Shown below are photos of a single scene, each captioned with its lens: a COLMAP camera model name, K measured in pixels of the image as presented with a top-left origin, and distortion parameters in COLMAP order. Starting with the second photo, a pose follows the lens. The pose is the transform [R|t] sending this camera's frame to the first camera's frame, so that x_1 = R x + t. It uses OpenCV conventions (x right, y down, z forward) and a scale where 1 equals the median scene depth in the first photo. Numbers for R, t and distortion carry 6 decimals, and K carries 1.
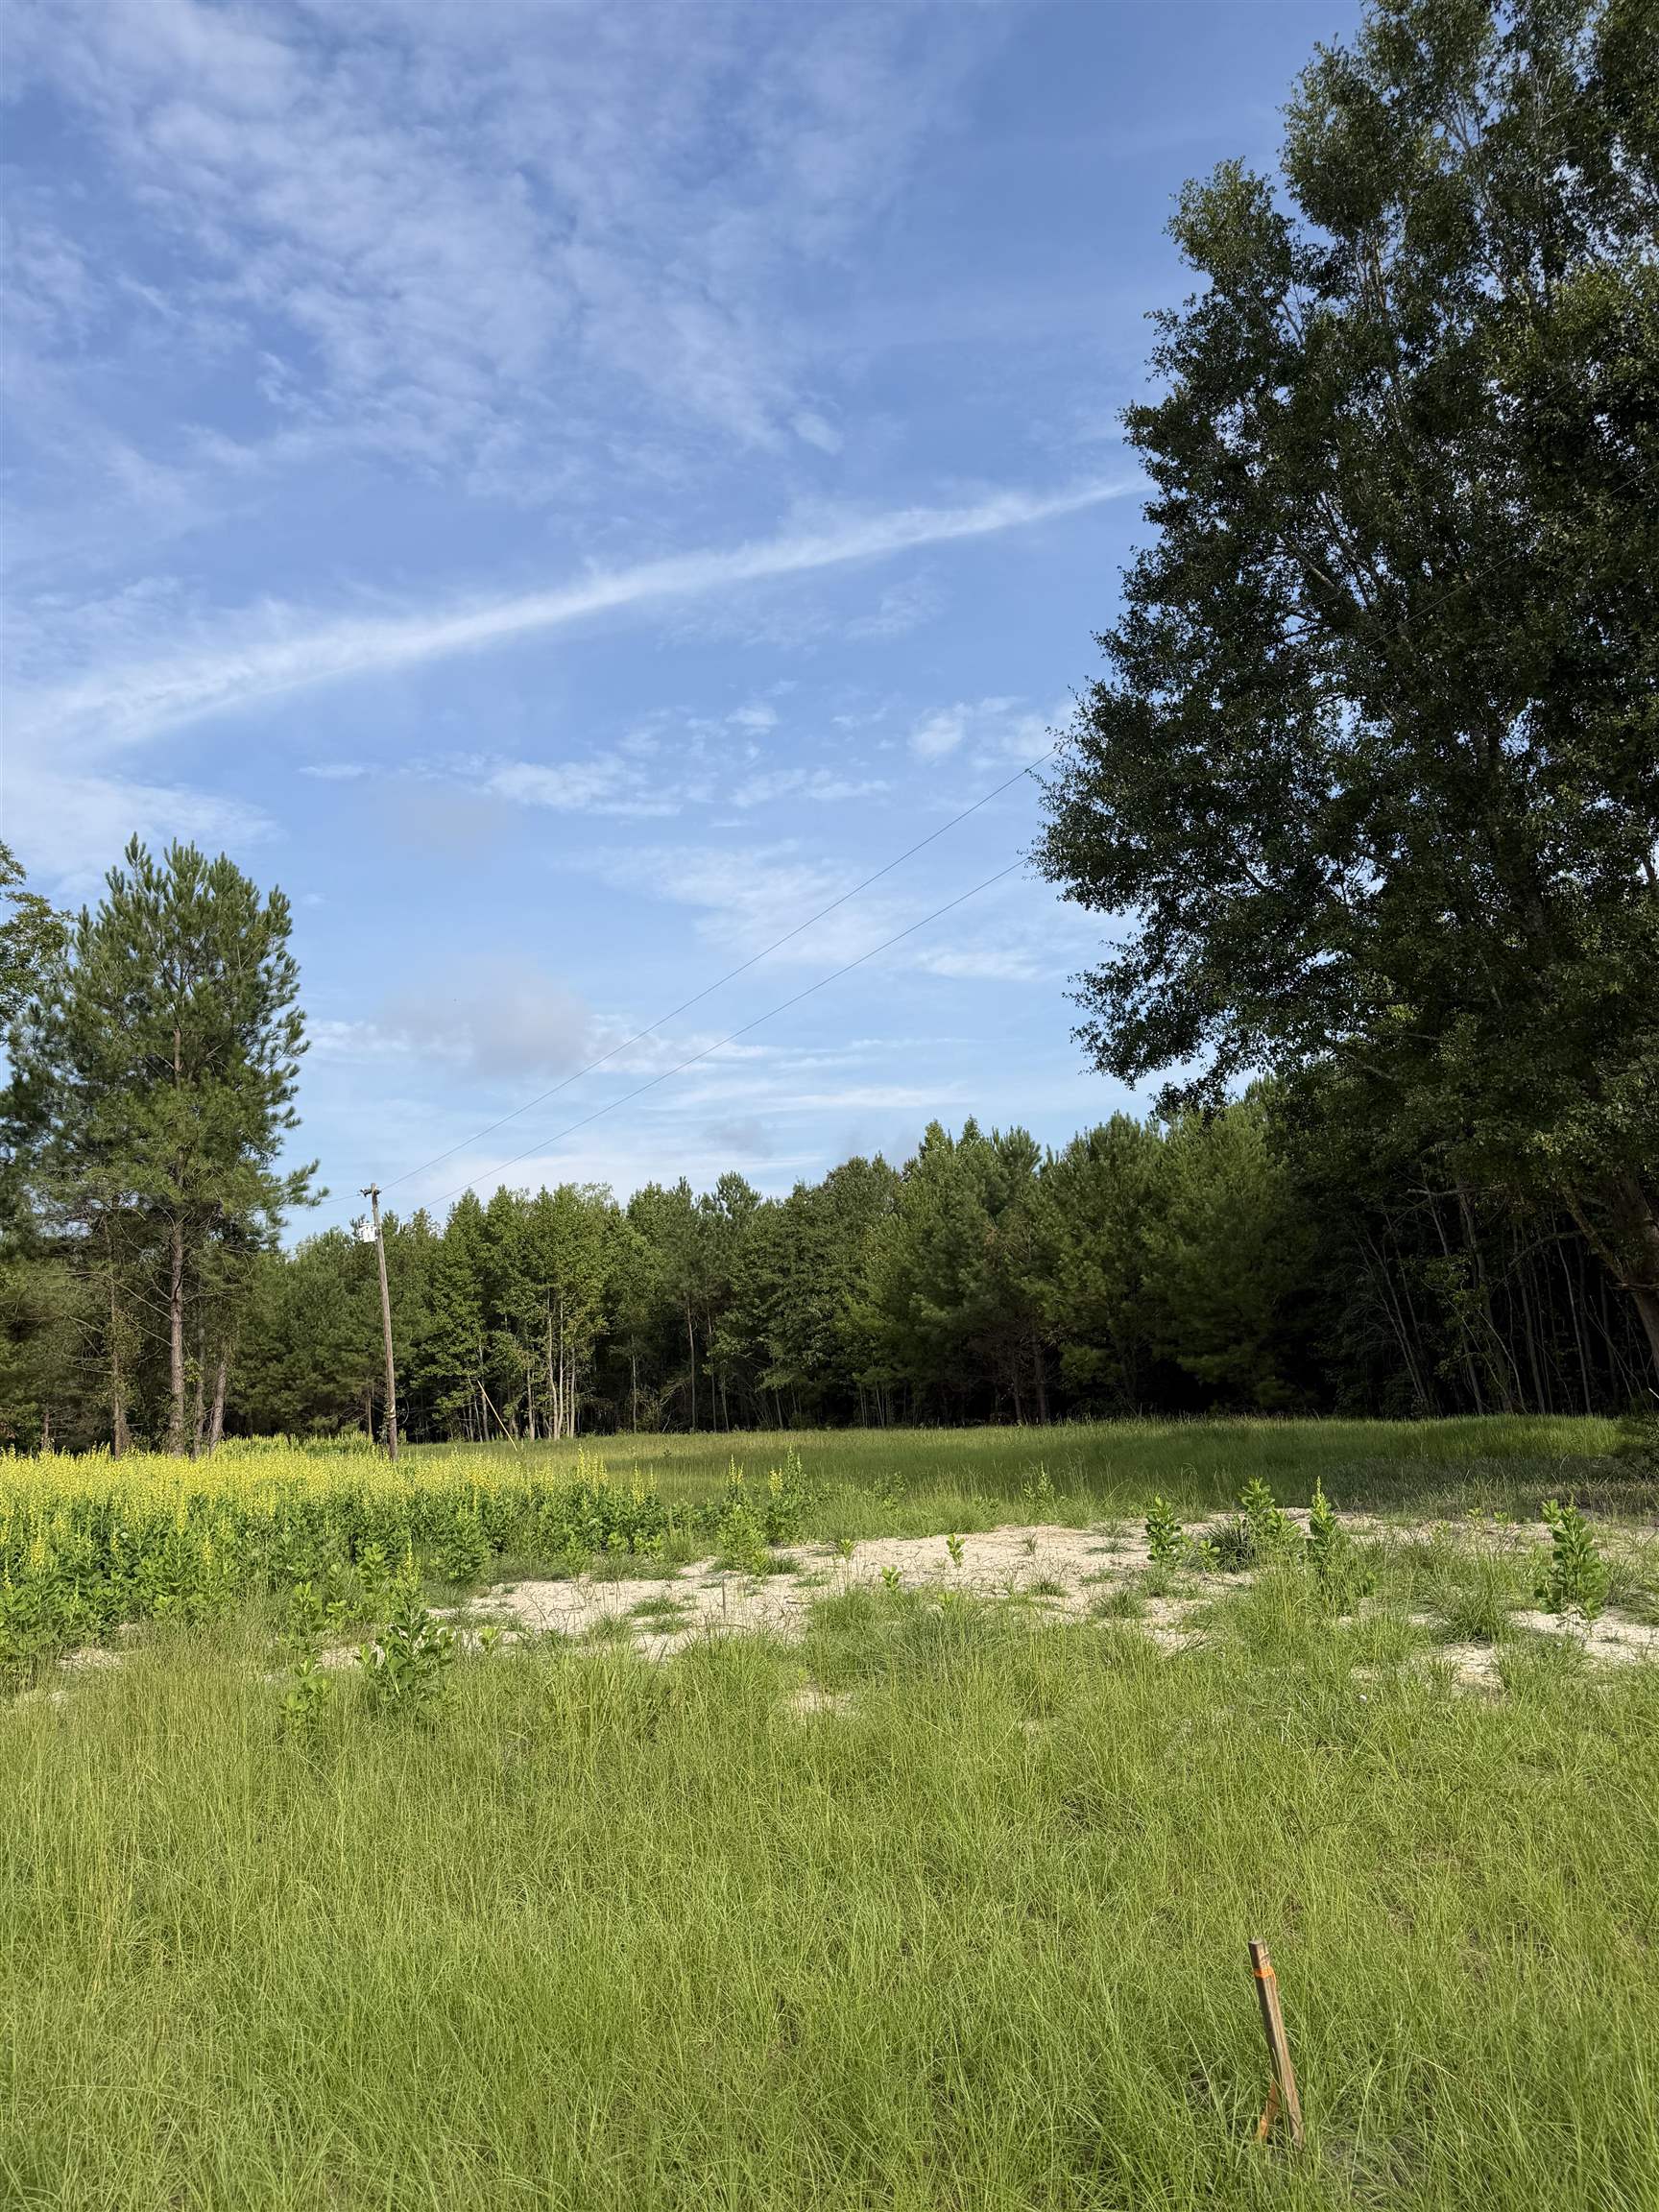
lens RADIAL K [[1535.3, 0, 826.6], [0, 1535.3, 1100.9], [0, 0, 1]] dist [0.185205, -0.365674]
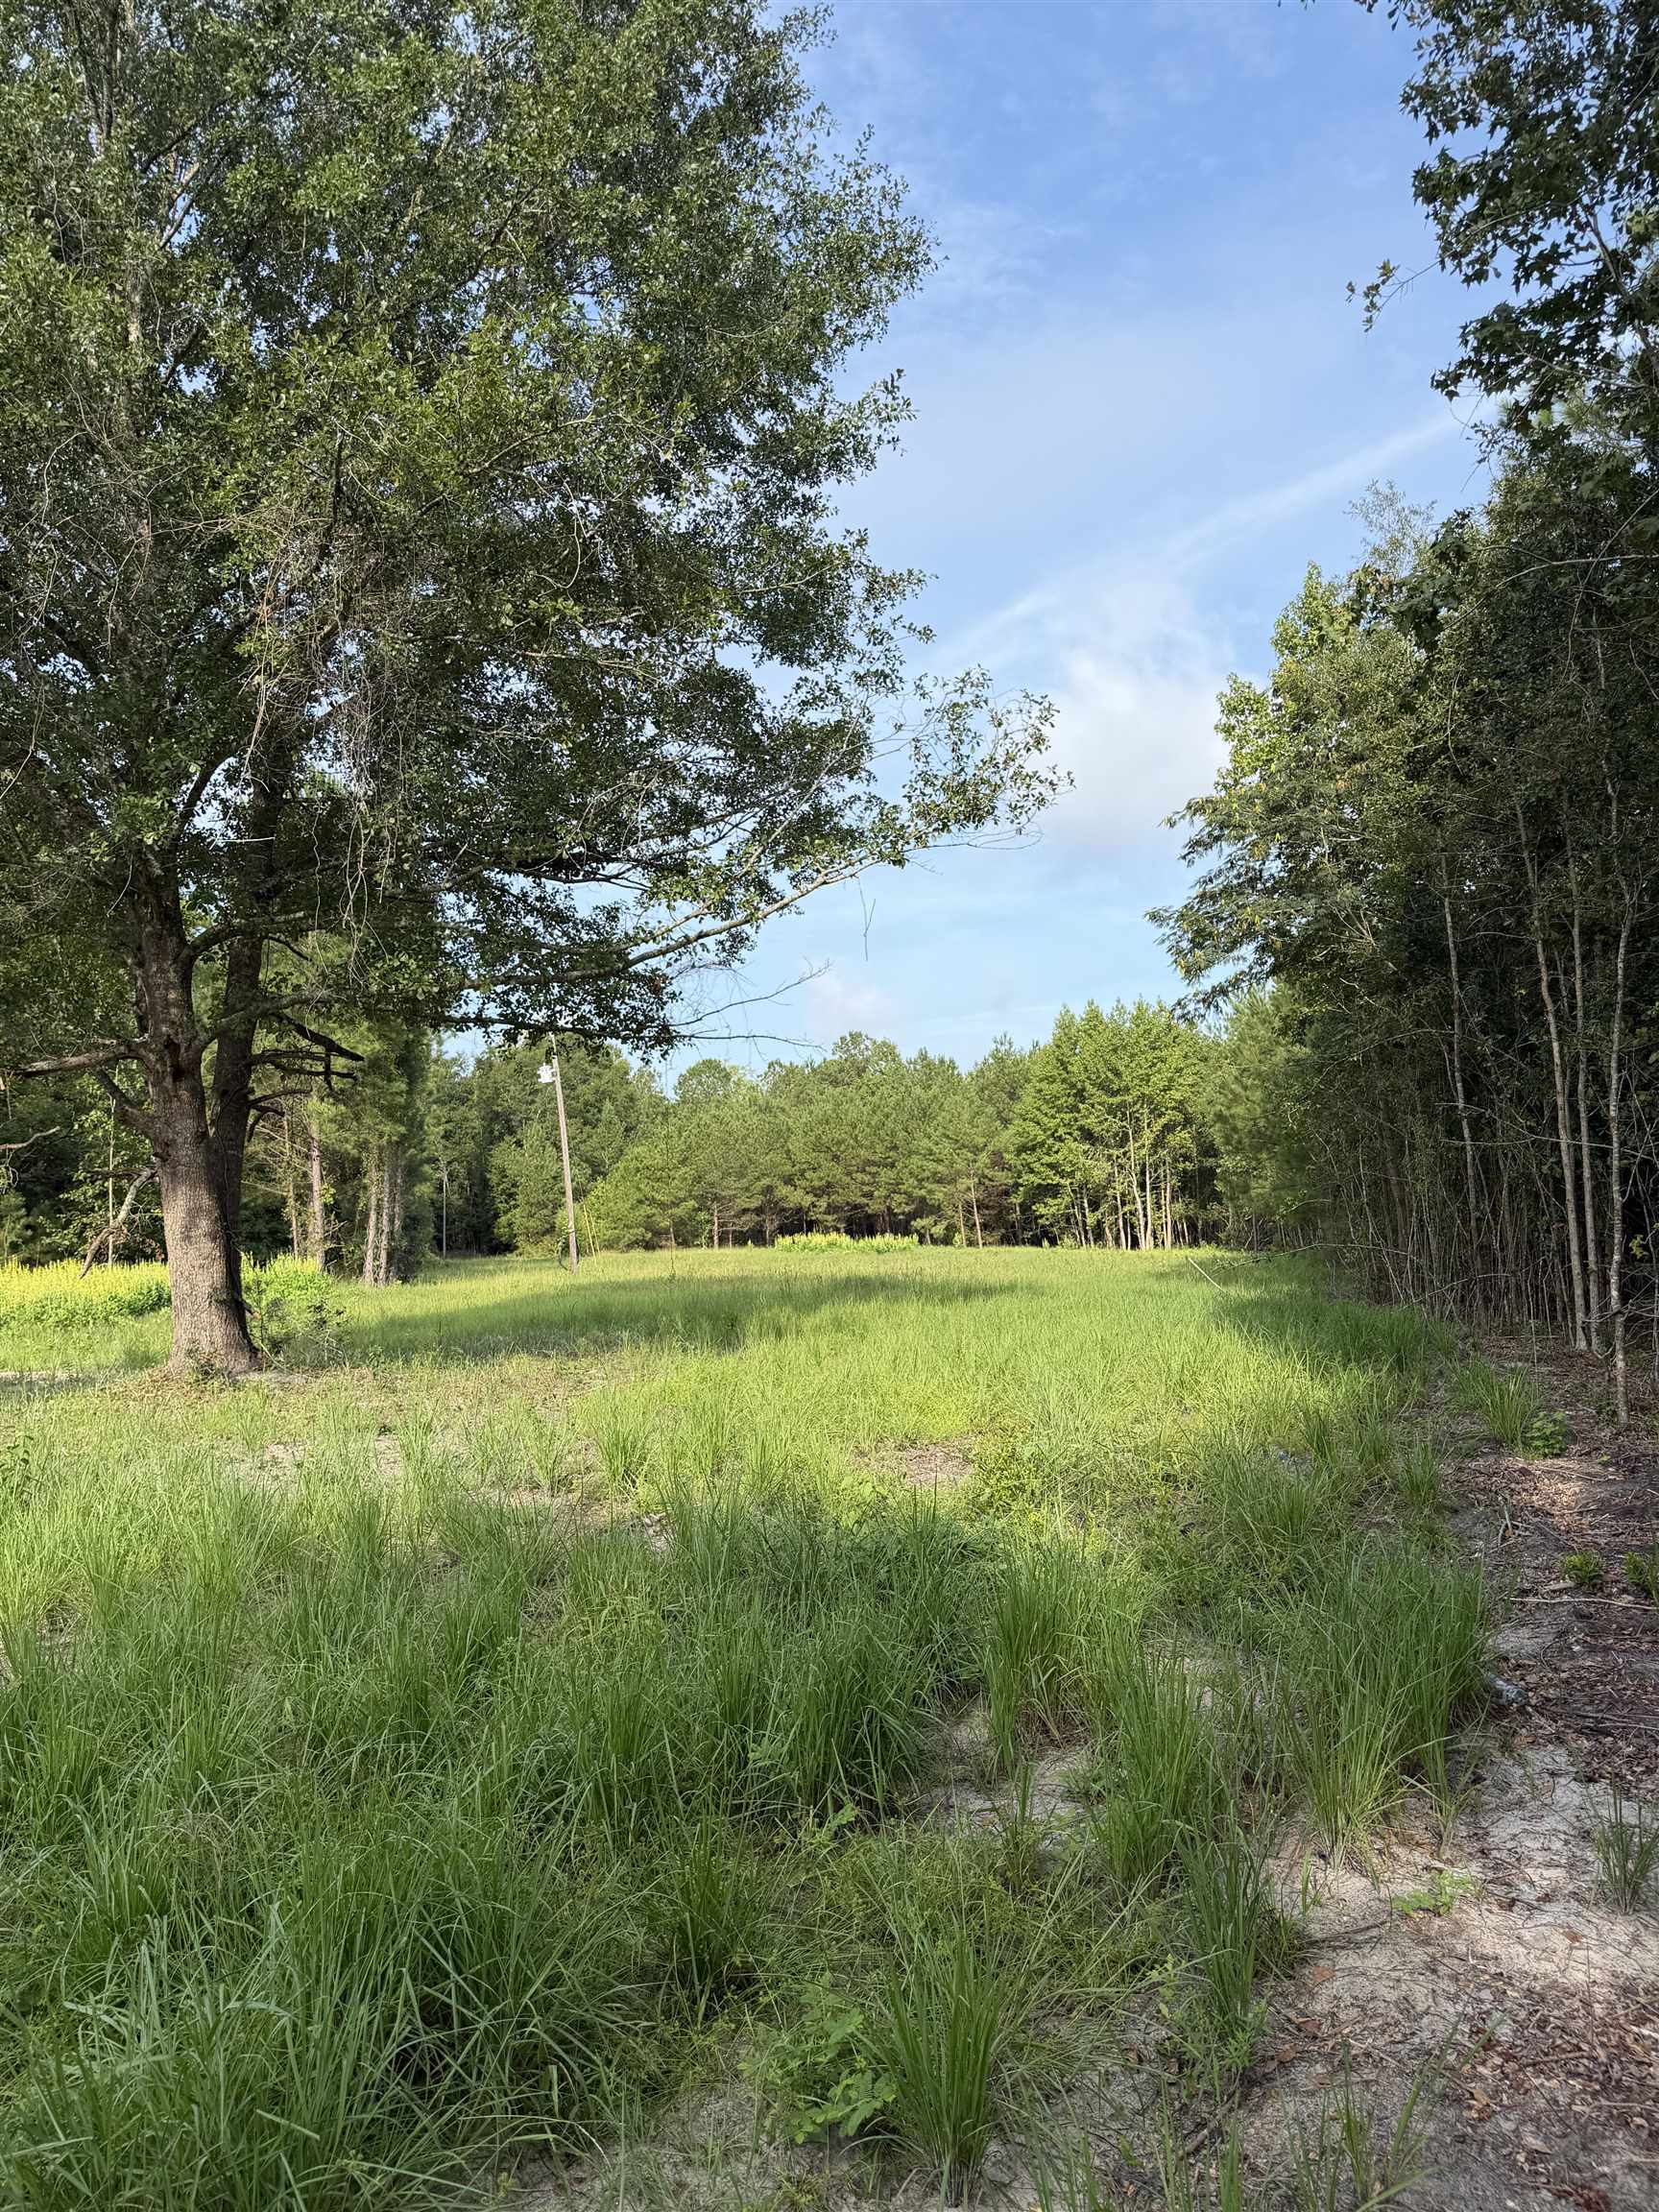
lens RADIAL K [[1535.3, 0, 826.6], [0, 1535.3, 1100.9], [0, 0, 1]] dist [0.185205, -0.365674]
pose [[0.826120, -0.017507, -0.563222, 0.241301], [0.090099, 0.990762, 0.101358, 0.003054], [0.556244, -0.134479, 0.820066, 0.081700]]
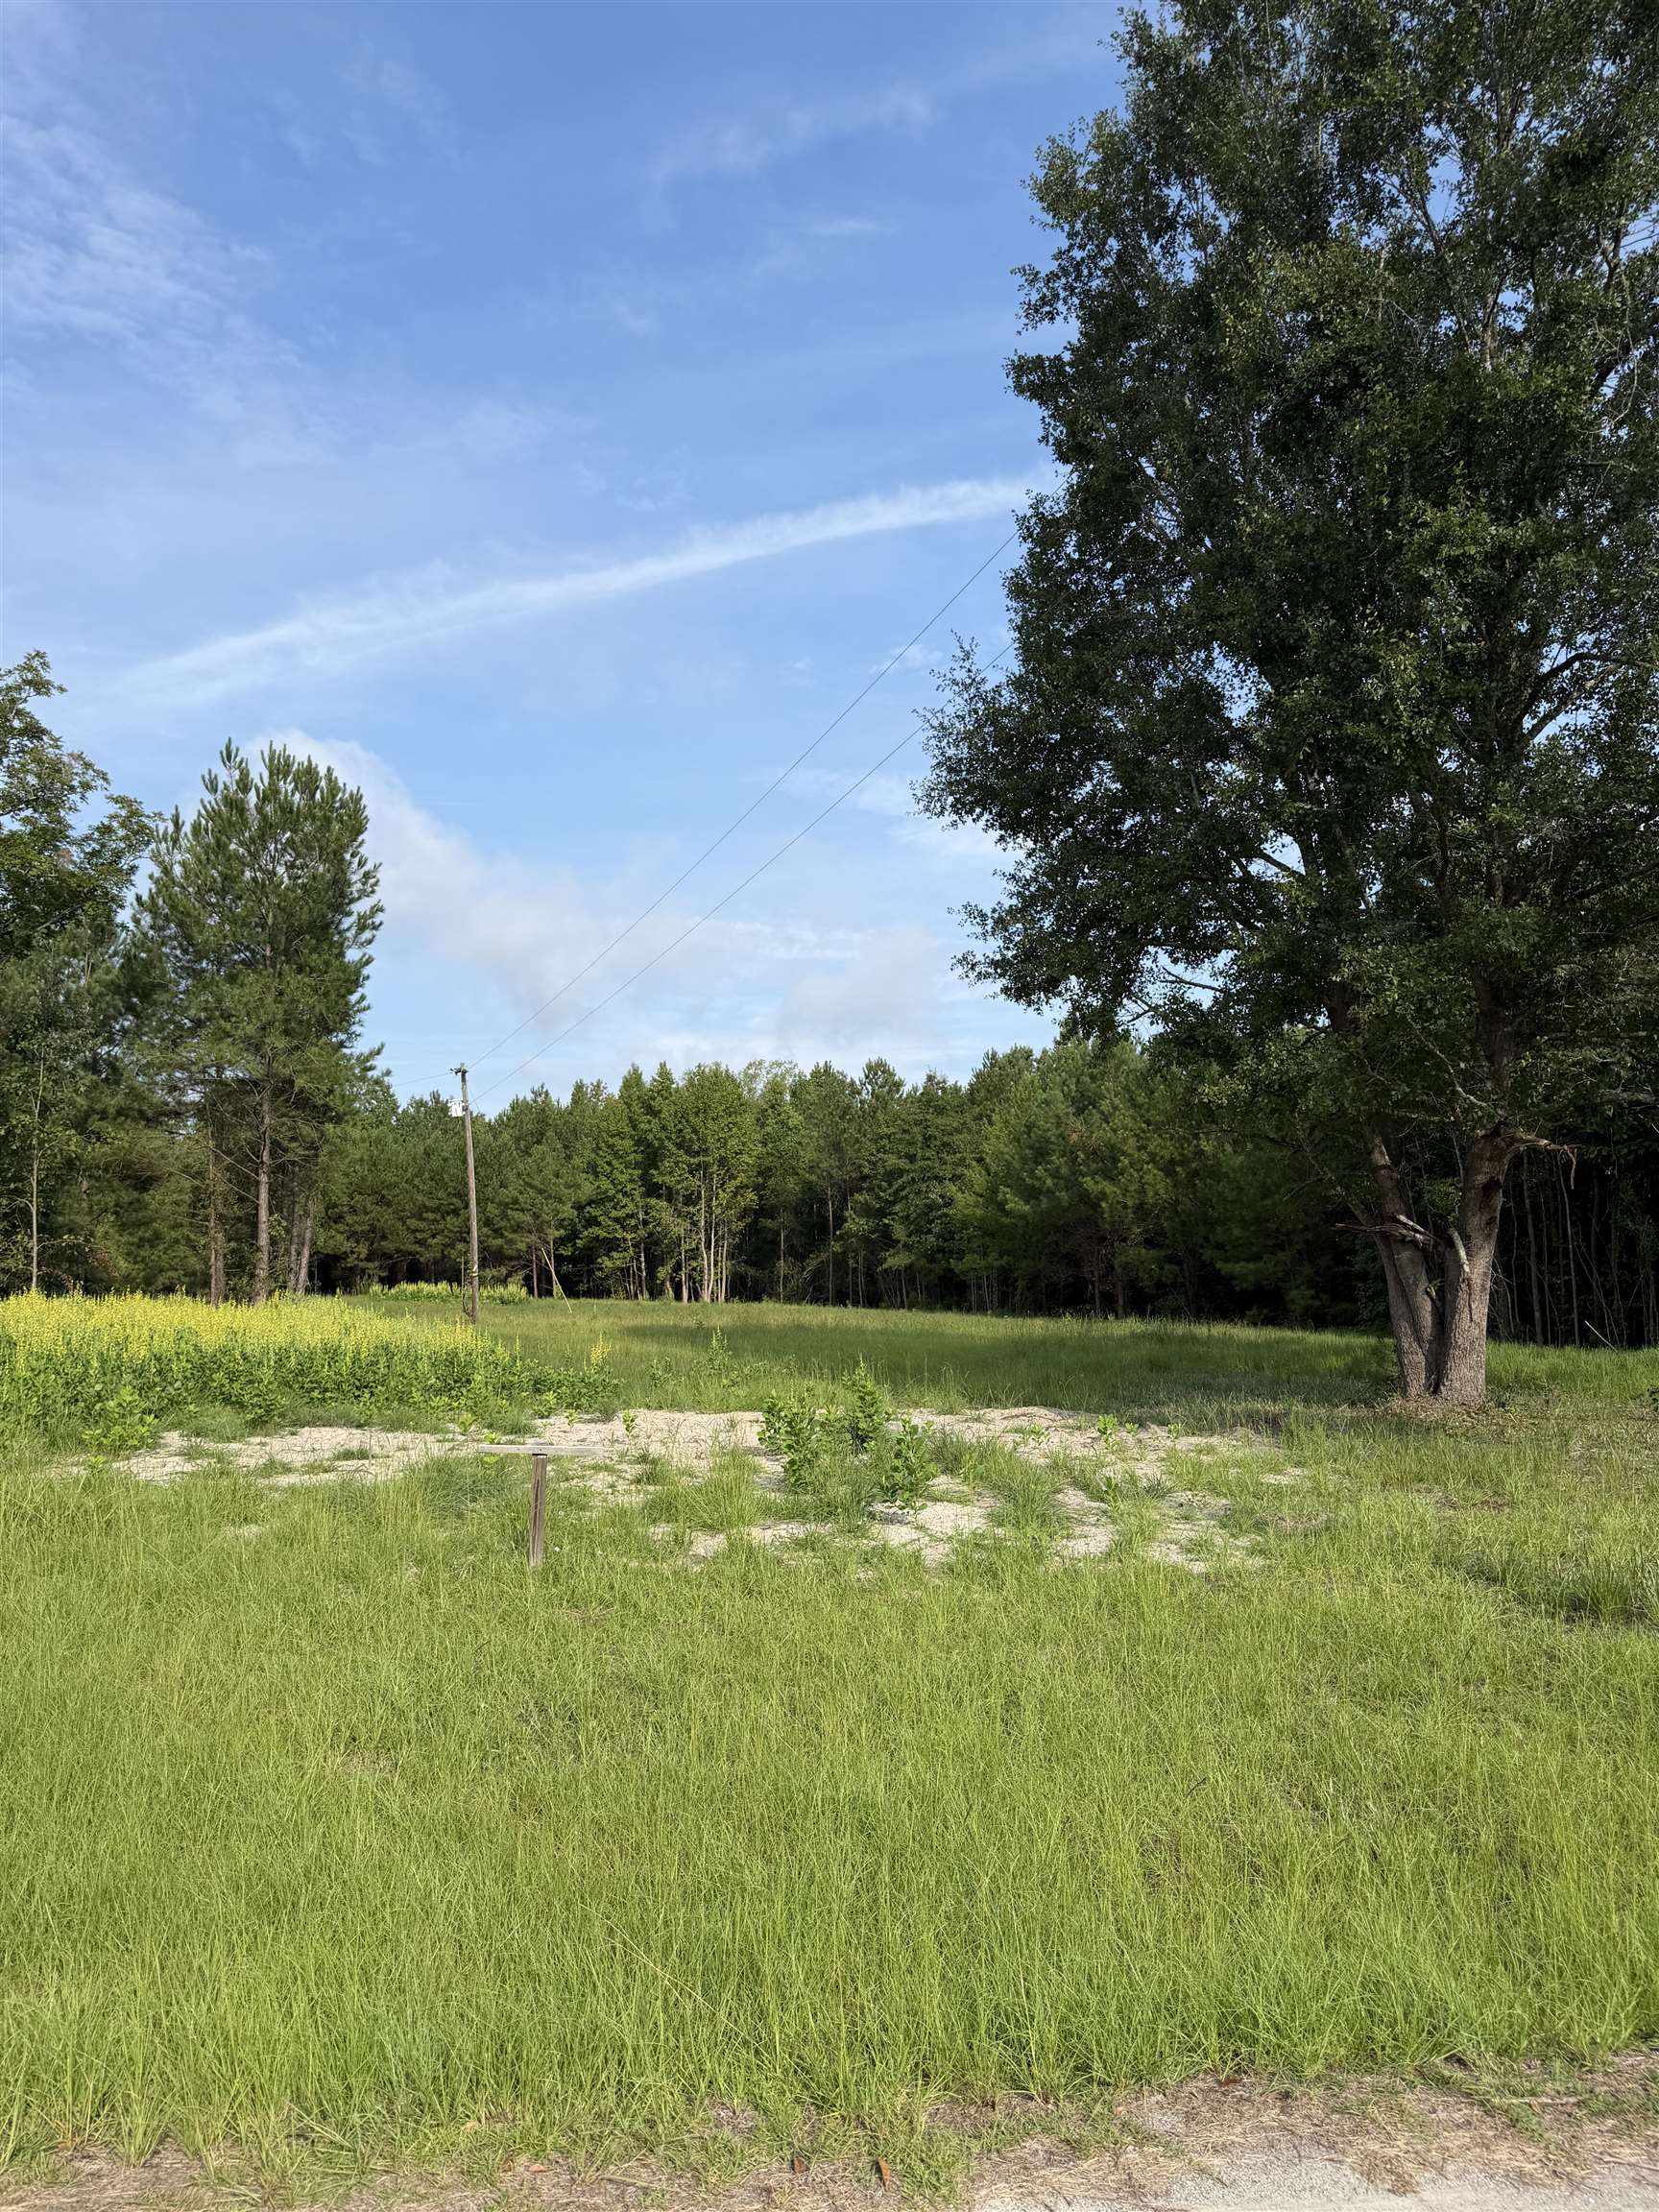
lens RADIAL K [[1535.3, 0, 826.6], [0, 1535.3, 1100.9], [0, 0, 1]] dist [0.185205, -0.365674]
pose [[0.989329, 0.040898, -0.139839, 0.052662], [-0.029730, 0.996267, 0.081043, -0.007502], [0.142632, -0.076021, 0.986852, -0.016524]]
